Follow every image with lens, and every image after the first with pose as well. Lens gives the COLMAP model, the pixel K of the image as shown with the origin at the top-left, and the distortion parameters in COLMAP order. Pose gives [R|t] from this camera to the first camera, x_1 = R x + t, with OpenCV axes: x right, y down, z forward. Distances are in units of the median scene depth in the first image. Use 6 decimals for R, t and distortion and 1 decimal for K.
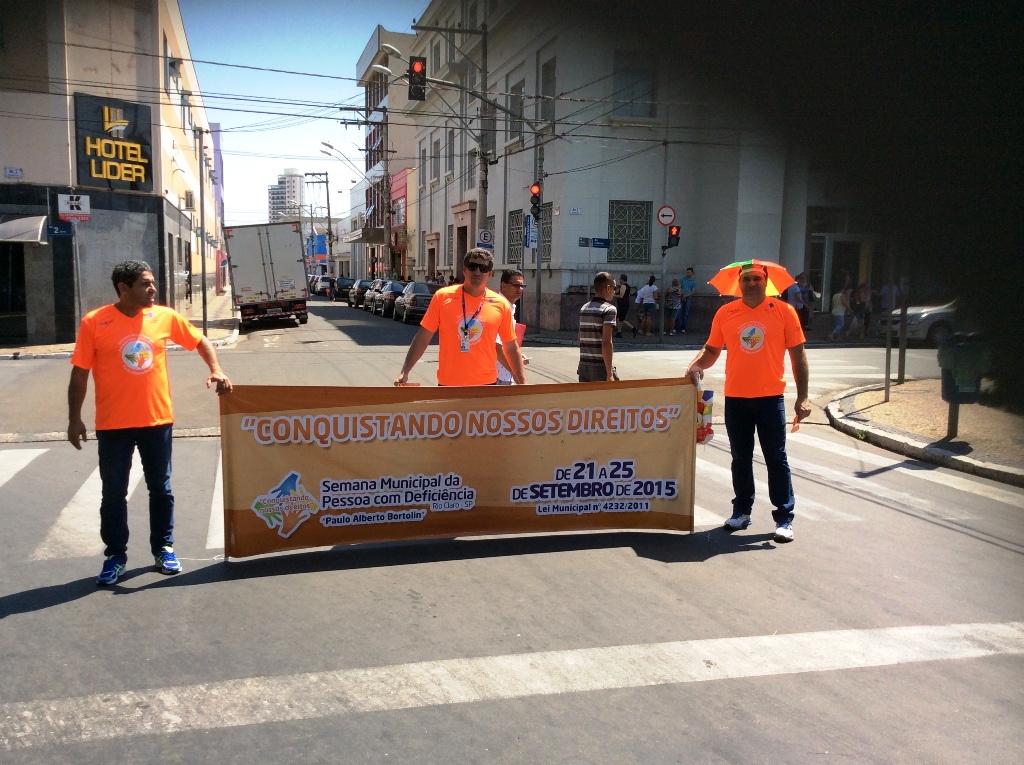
lens RADIAL K [[960.1, 0, 512.0], [0, 960.1, 382.5], [0, 0, 1]] dist [0.091204, -0.204346]
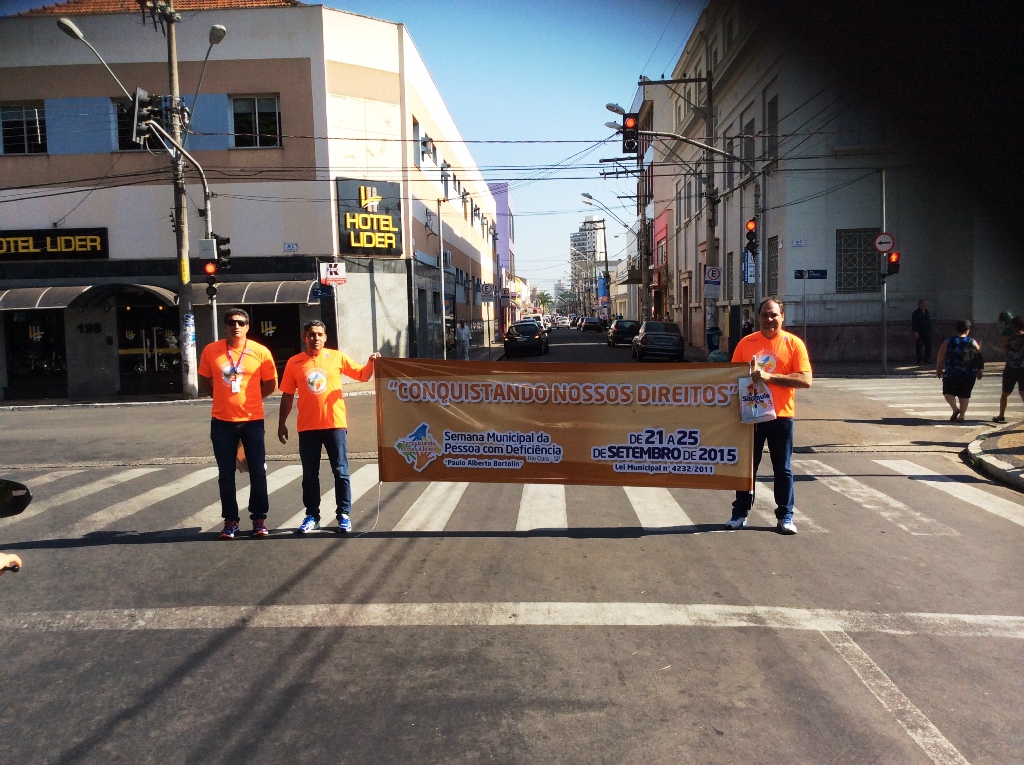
lens RADIAL K [[960.1, 0, 512.0], [0, 960.1, 382.5], [0, 0, 1]] dist [0.091204, -0.204346]
pose [[0.945947, -0.021279, -0.323624, 0.132952], [0.008746, 0.999156, -0.040131, 0.005302], [0.324204, 0.035132, 0.945334, -0.053240]]
